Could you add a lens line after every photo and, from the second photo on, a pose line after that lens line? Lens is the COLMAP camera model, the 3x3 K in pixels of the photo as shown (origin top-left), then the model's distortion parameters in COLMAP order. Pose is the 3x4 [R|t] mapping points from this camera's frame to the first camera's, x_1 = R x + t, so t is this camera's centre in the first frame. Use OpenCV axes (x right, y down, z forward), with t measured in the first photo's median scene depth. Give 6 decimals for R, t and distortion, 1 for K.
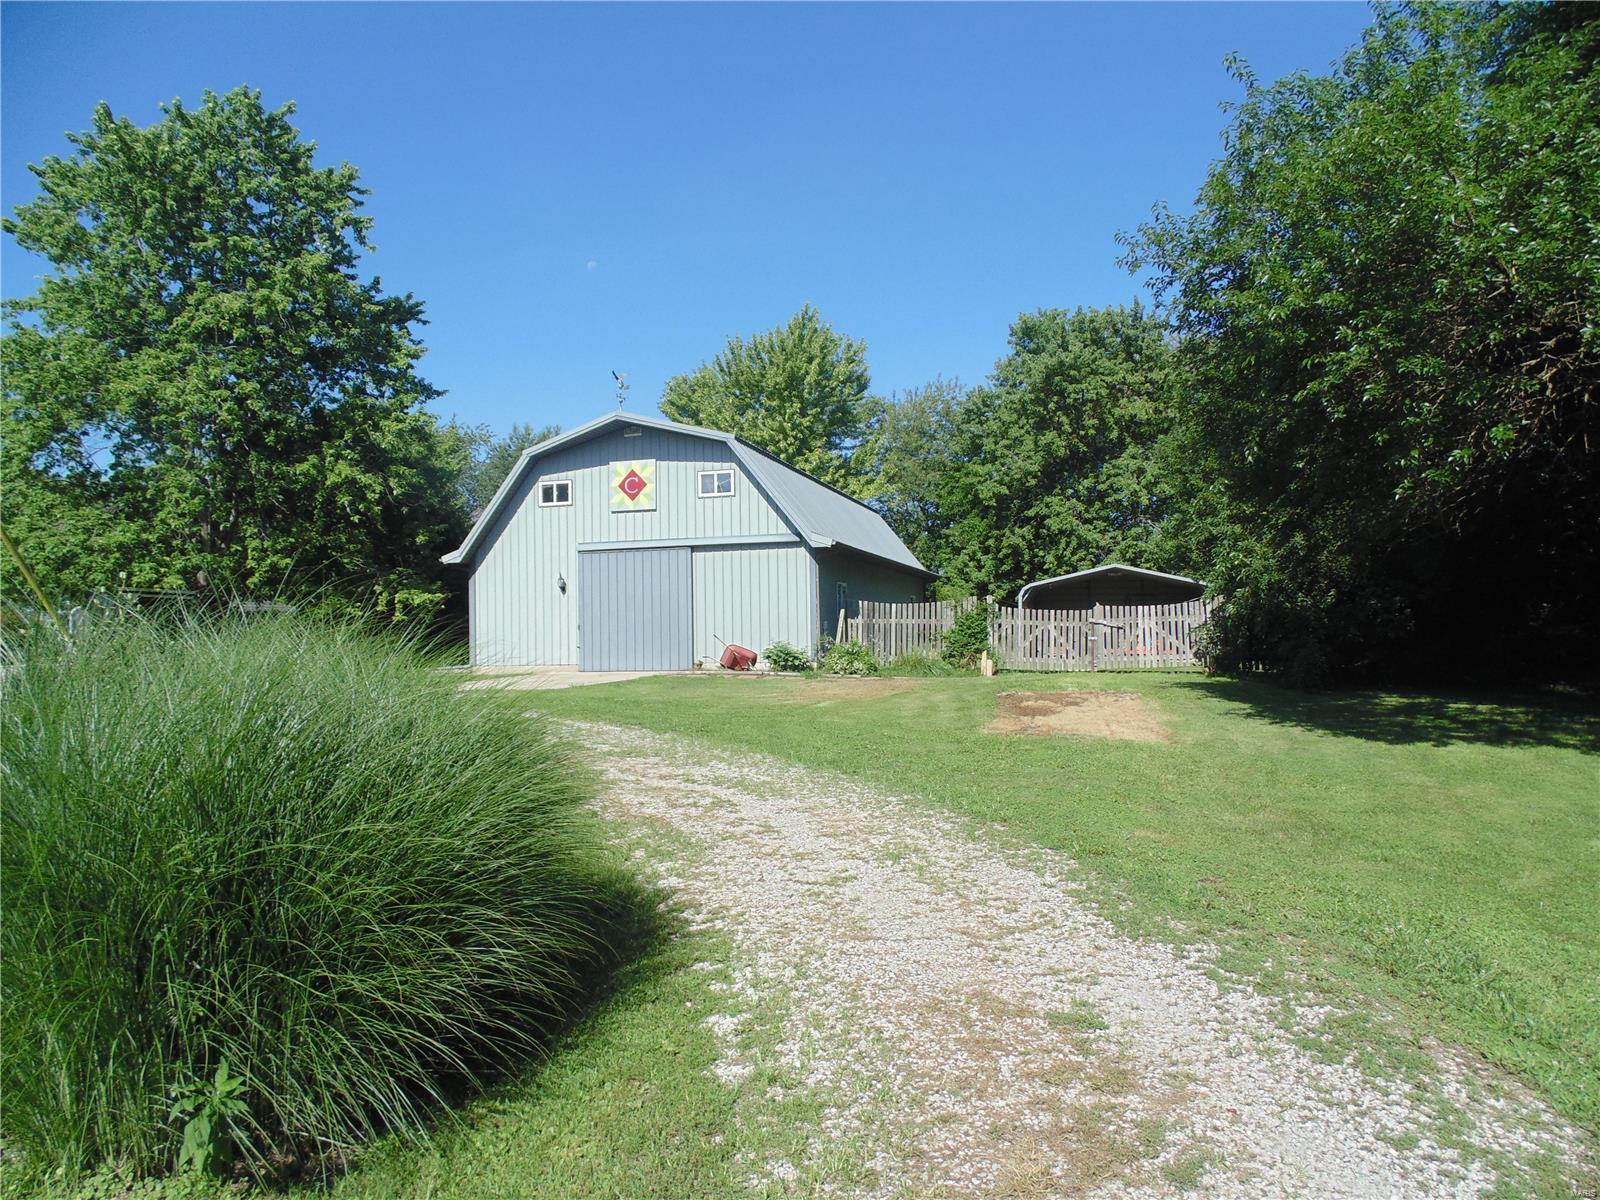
lens RADIAL K [[1068.2, 0, 800.0], [0, 1068.2, 600.0], [0, 0, 1]] dist [-0.015433, 0.002871]
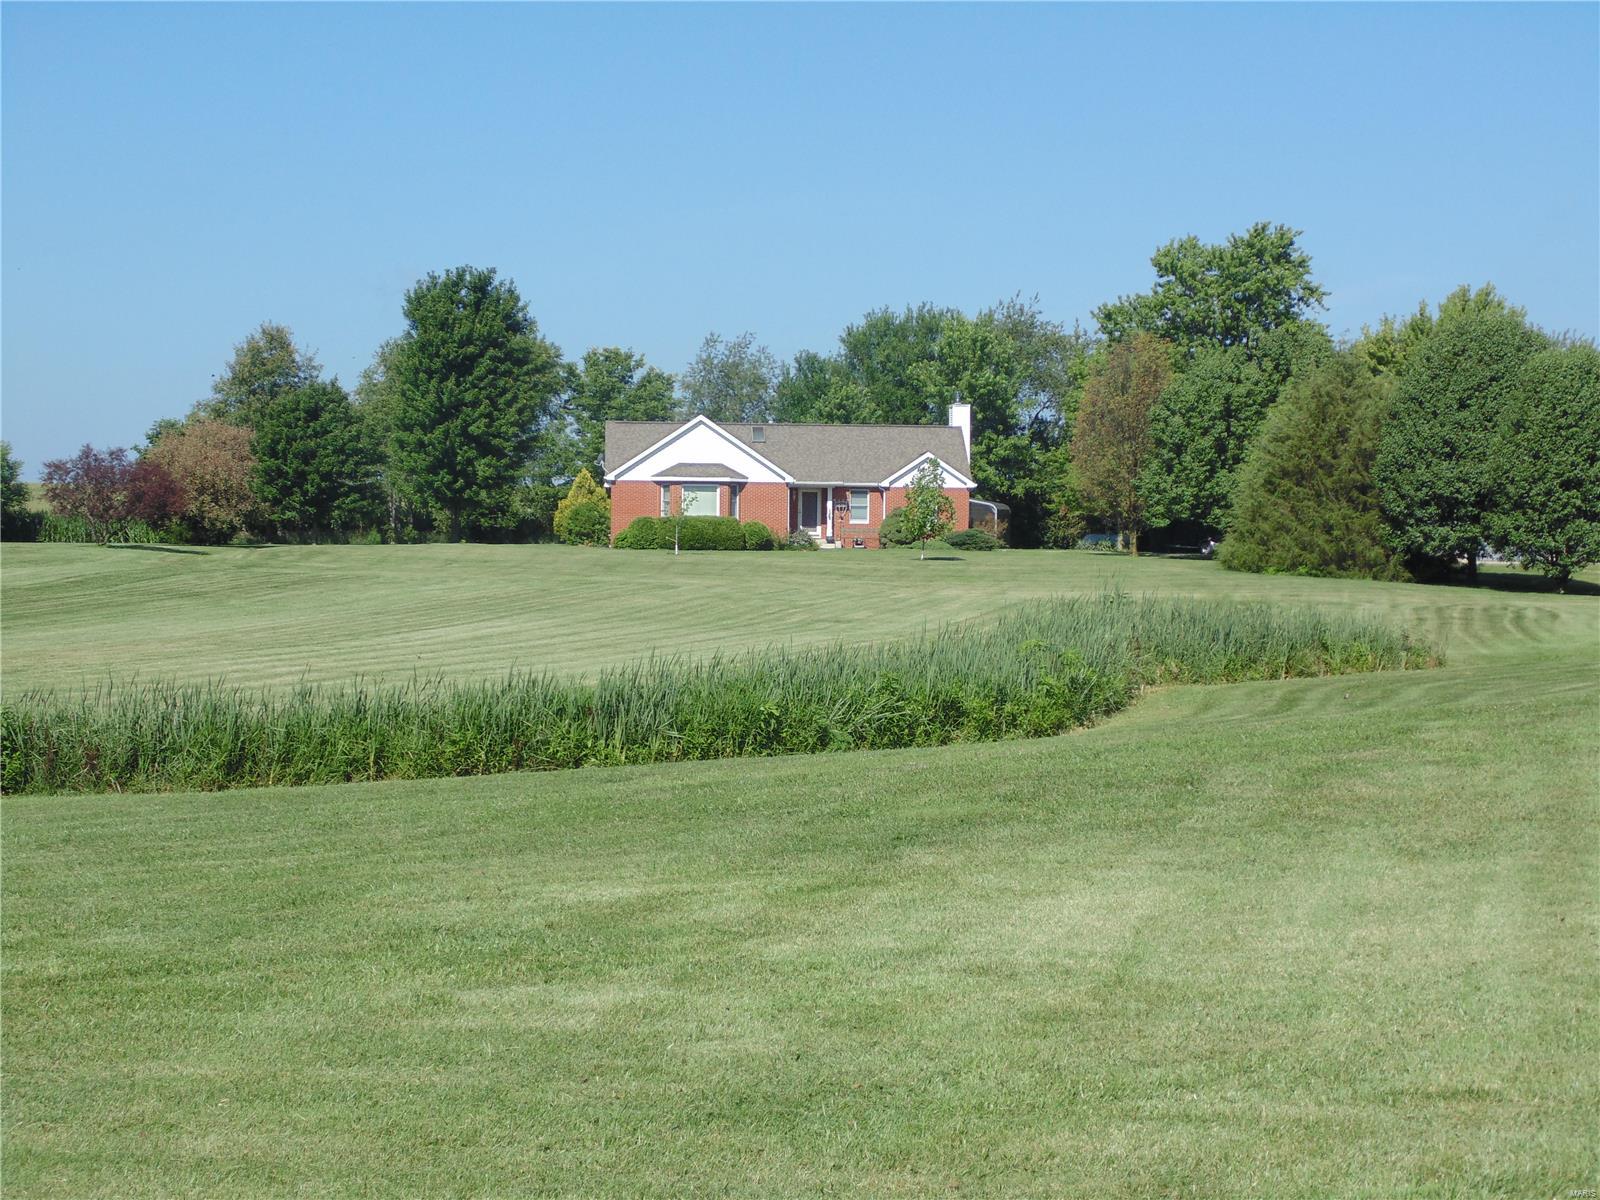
lens RADIAL K [[3051.5, 0, 800.0], [0, 3051.5, 600.0], [0, 0, 1]] dist [0.089953, -0.379347]
pose [[0.996322, 0.031258, 0.079785, -1.296584], [-0.035335, 0.998114, 0.050208, -0.066737], [-0.078065, -0.052843, 0.995547, -3.065453]]
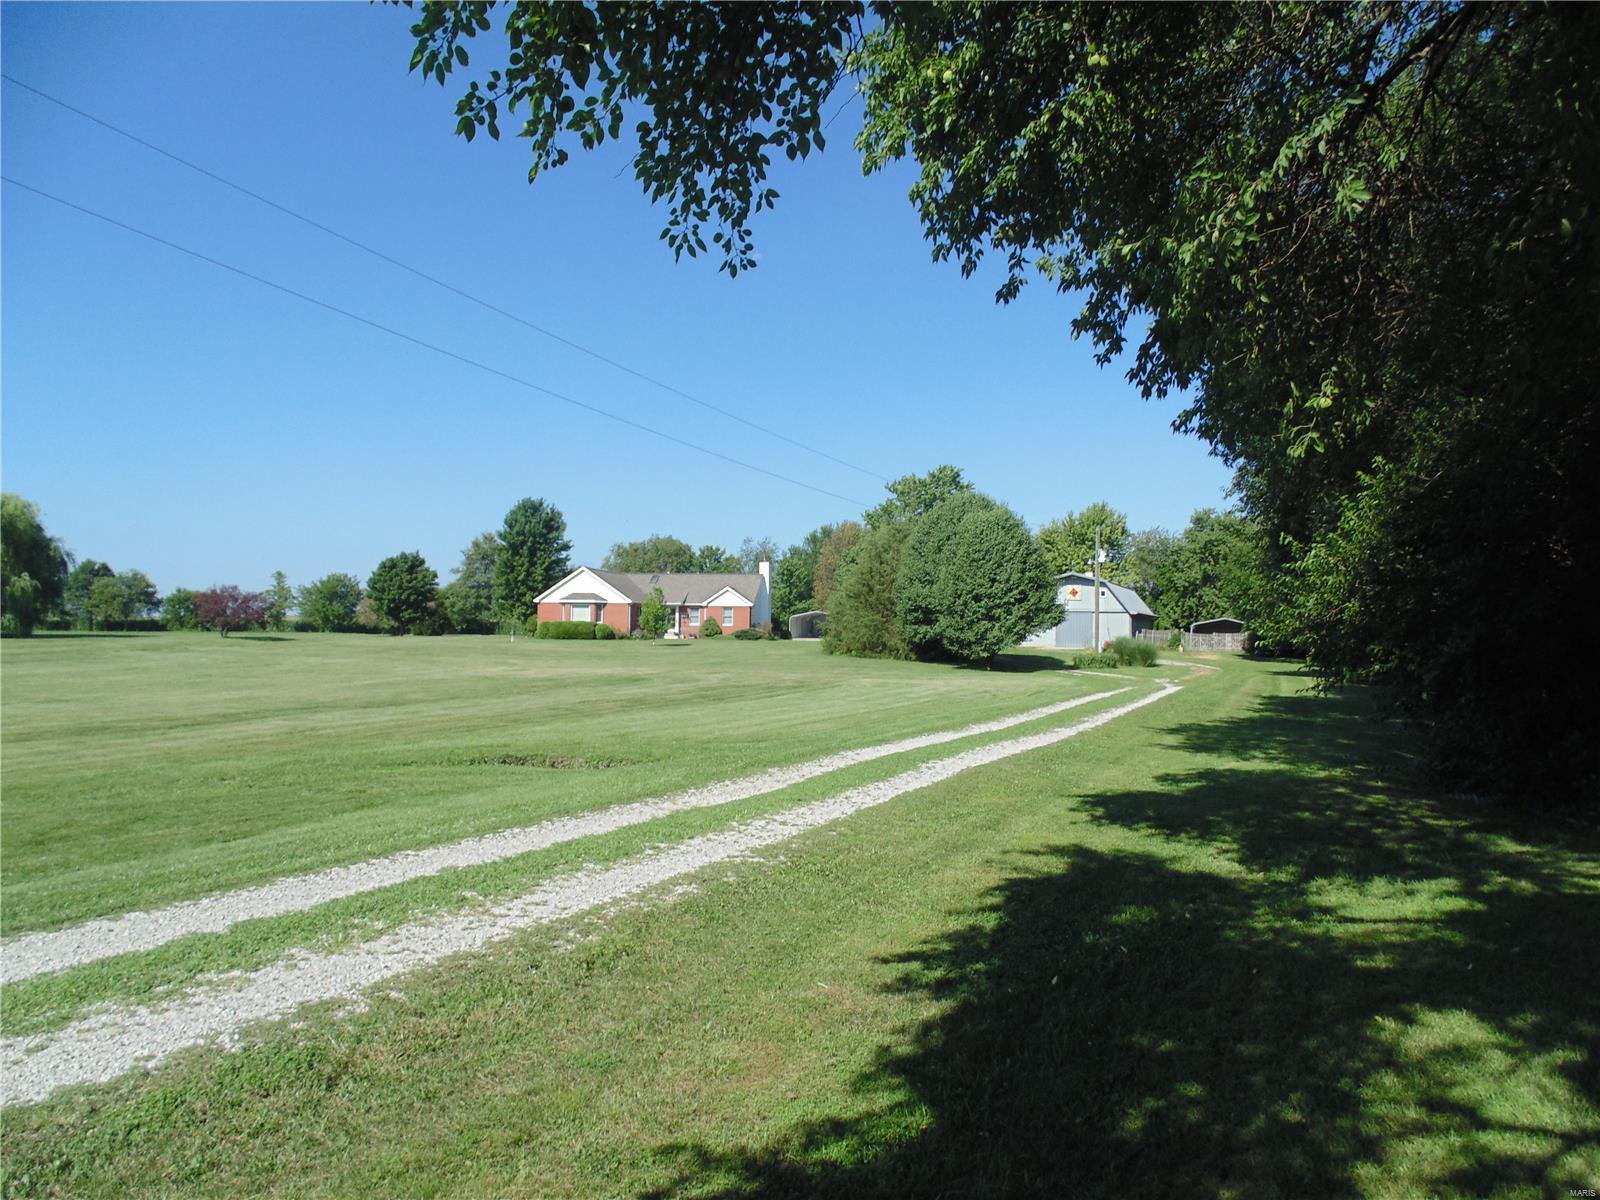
lens RADIAL K [[1068.2, 0, 800.0], [0, 1068.2, 600.0], [0, 0, 1]] dist [-0.015433, 0.002871]
pose [[0.988348, 0.030426, -0.149140, -0.363320], [-0.029985, 0.999537, 0.005201, -0.053552], [0.149229, -0.000668, 0.988802, -1.769197]]
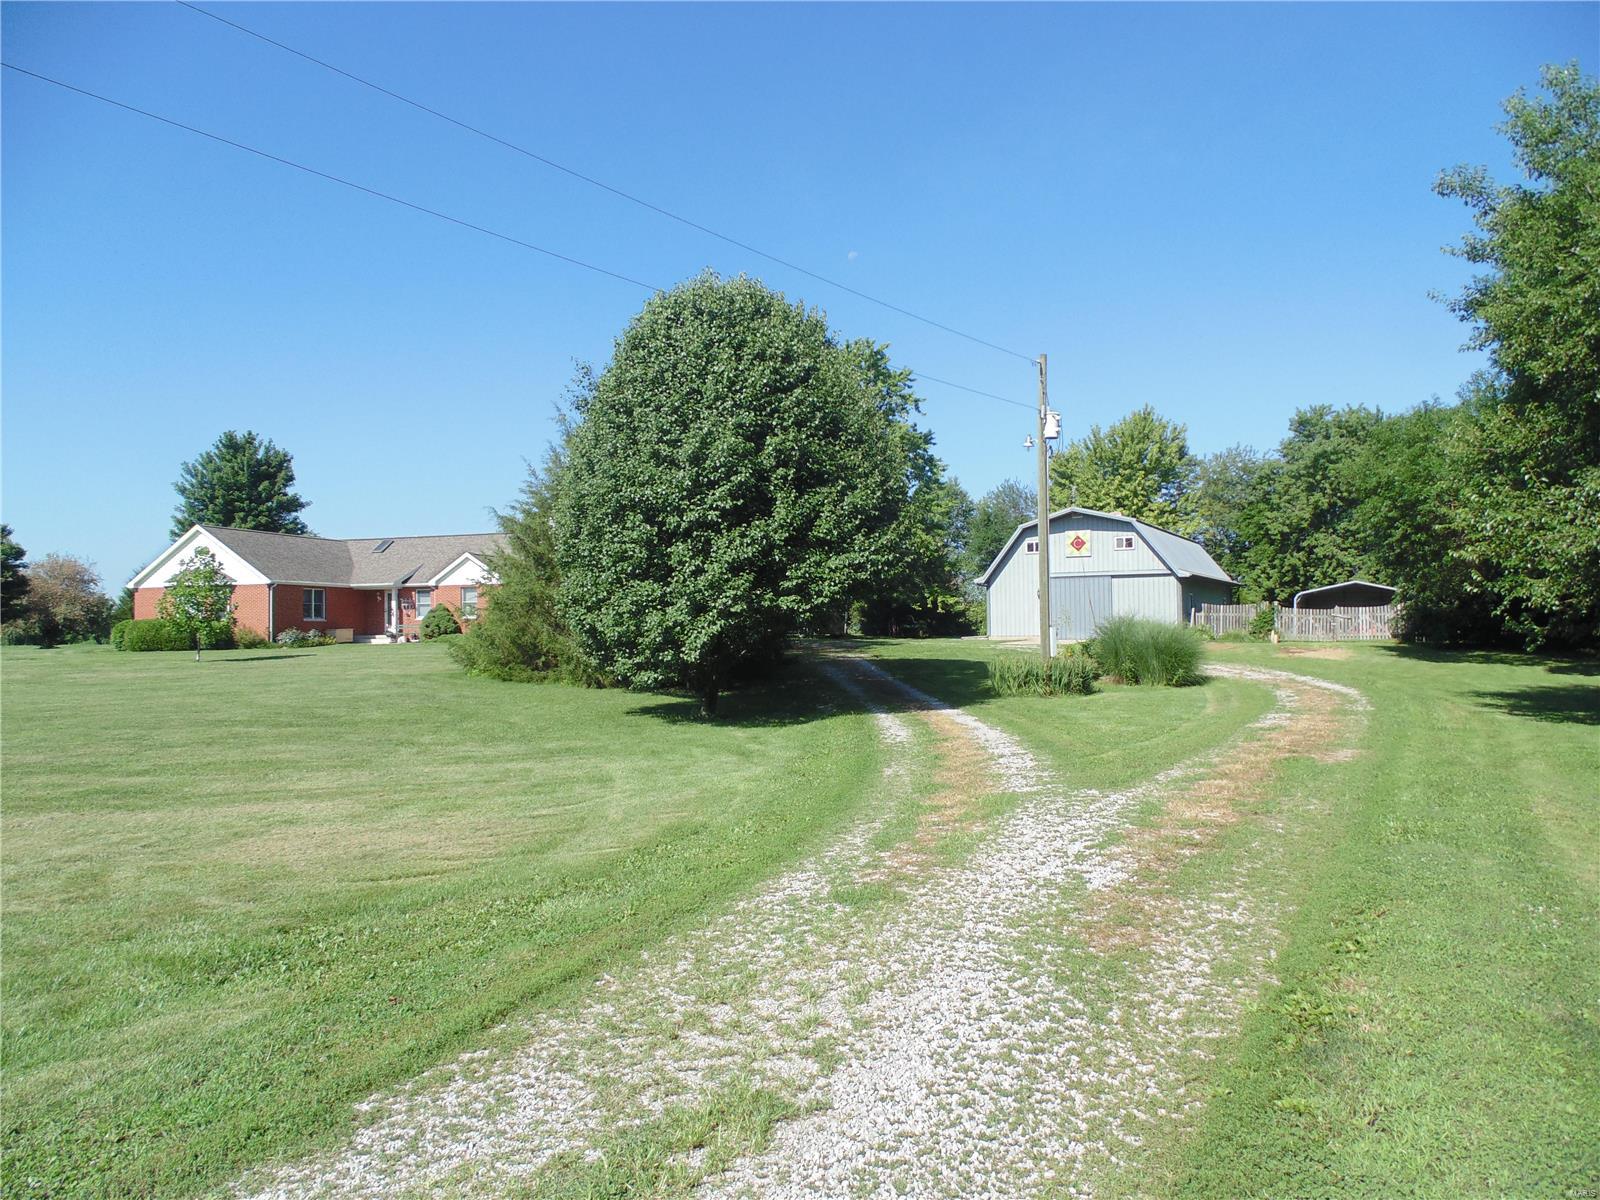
lens RADIAL K [[1068.2, 0, 800.0], [0, 1068.2, 600.0], [0, 0, 1]] dist [-0.015433, 0.002871]
pose [[0.970294, 0.001686, -0.241924, -0.126589], [0.001090, 0.999935, 0.011340, -0.019636], [0.241927, -0.011267, 0.970229, -0.713226]]
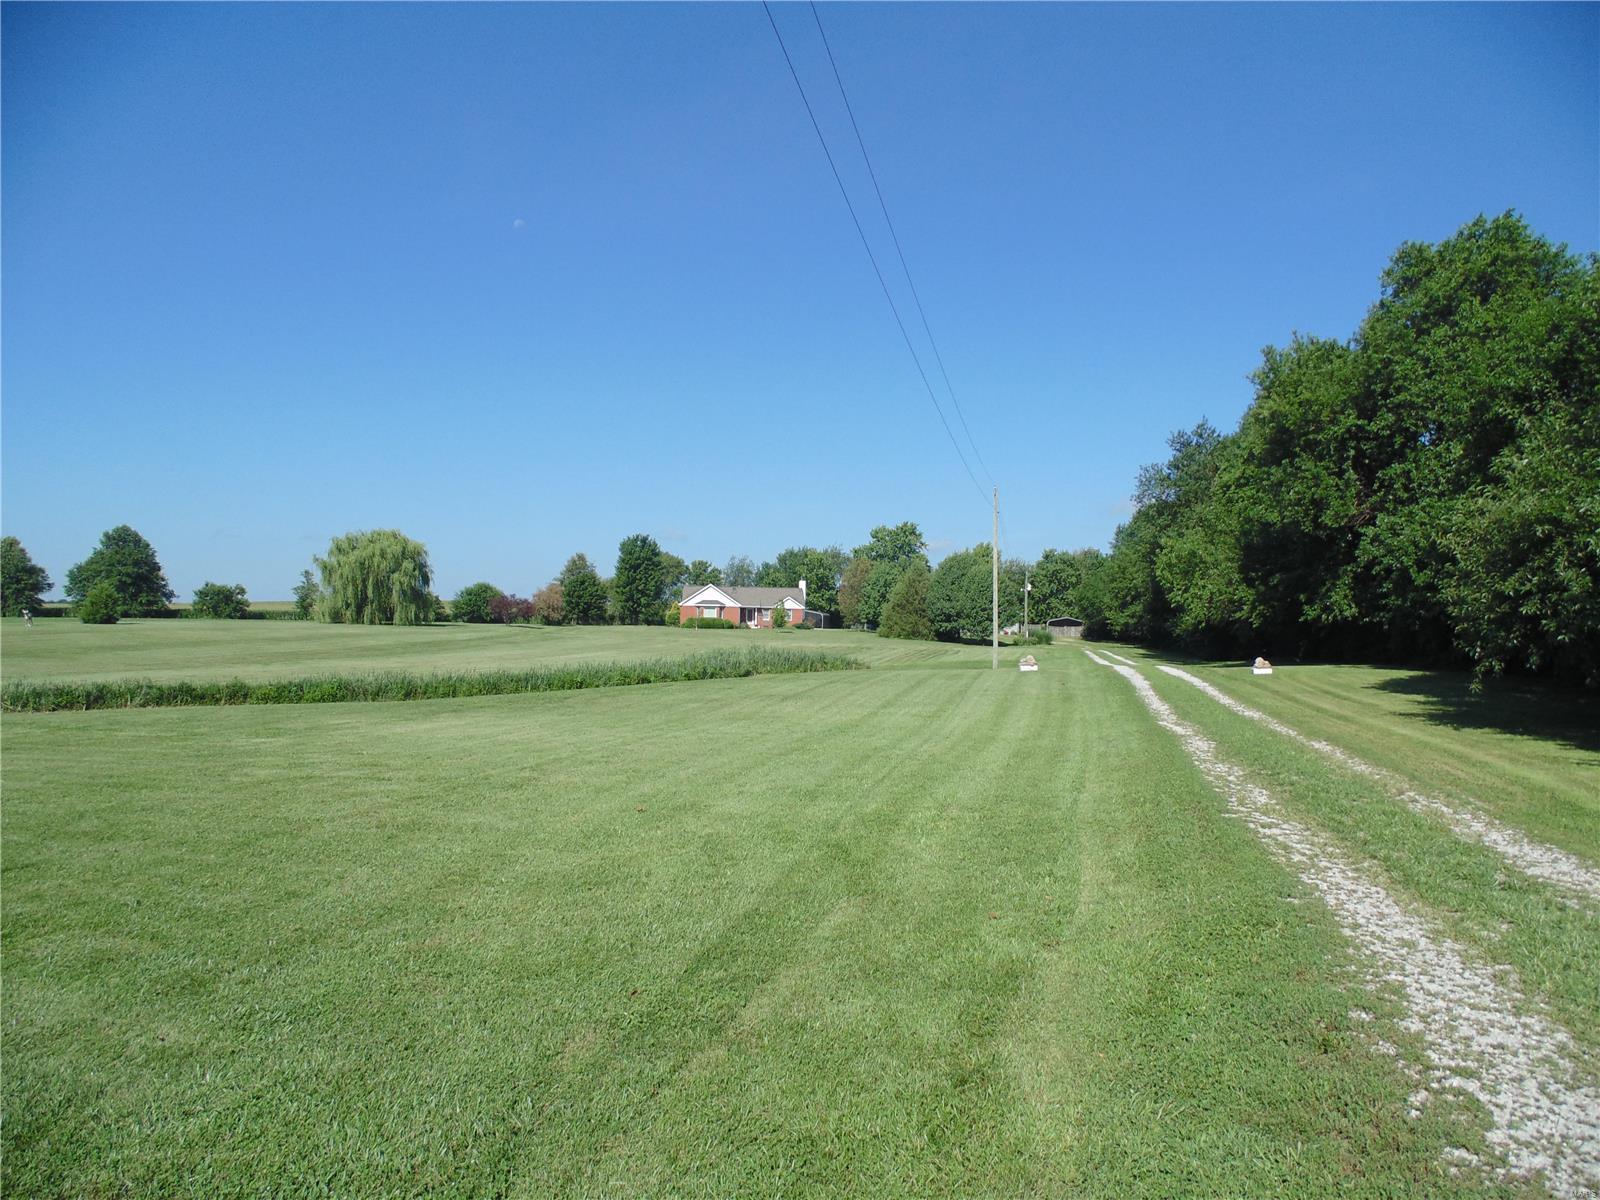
lens RADIAL K [[1068.2, 0, 800.0], [0, 1068.2, 600.0], [0, 0, 1]] dist [-0.015433, 0.002871]
pose [[0.997010, 0.041945, 0.064900, -1.071479], [-0.042648, 0.999045, 0.009484, -0.091095], [-0.064440, -0.012223, 0.997847, -3.269902]]
